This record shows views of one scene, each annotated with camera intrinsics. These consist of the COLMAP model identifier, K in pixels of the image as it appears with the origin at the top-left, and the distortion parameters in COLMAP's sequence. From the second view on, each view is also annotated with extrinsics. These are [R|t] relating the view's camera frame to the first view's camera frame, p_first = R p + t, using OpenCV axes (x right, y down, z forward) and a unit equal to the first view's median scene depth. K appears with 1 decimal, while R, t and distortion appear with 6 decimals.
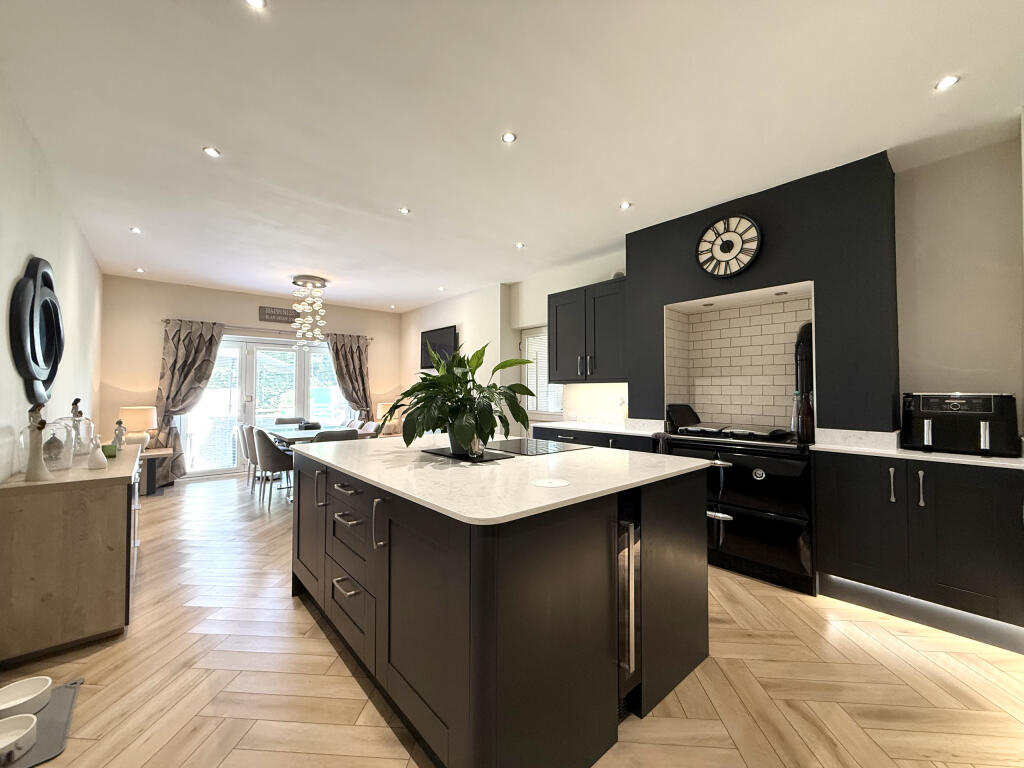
lens RADIAL K [[406.7, 0, 506.7], [0, 406.7, 382.6], [0, 0, 1]] dist [-0.000289, 0.000126]
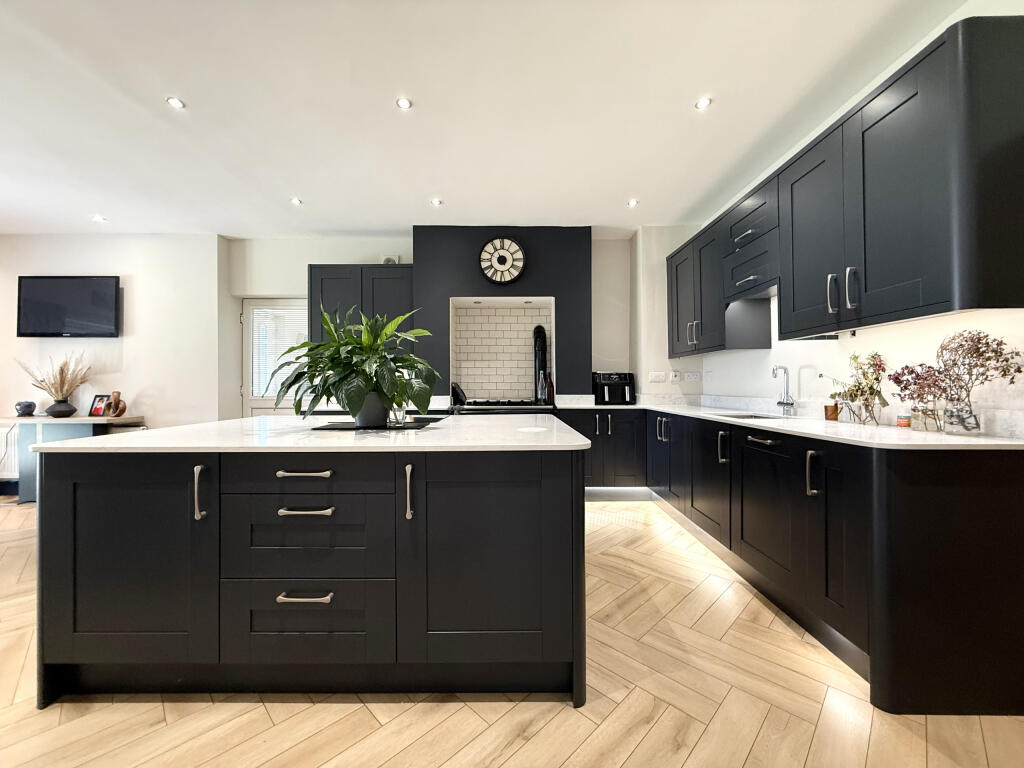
lens RADIAL K [[406.7, 0, 506.7], [0, 406.7, 382.6], [0, 0, 1]] dist [-0.000289, 0.000126]
pose [[0.660190, 0.001554, 0.751097, -0.430187], [-0.012456, 0.999883, 0.008880, 0.047641], [-0.750995, -0.015218, 0.660132, 0.117870]]
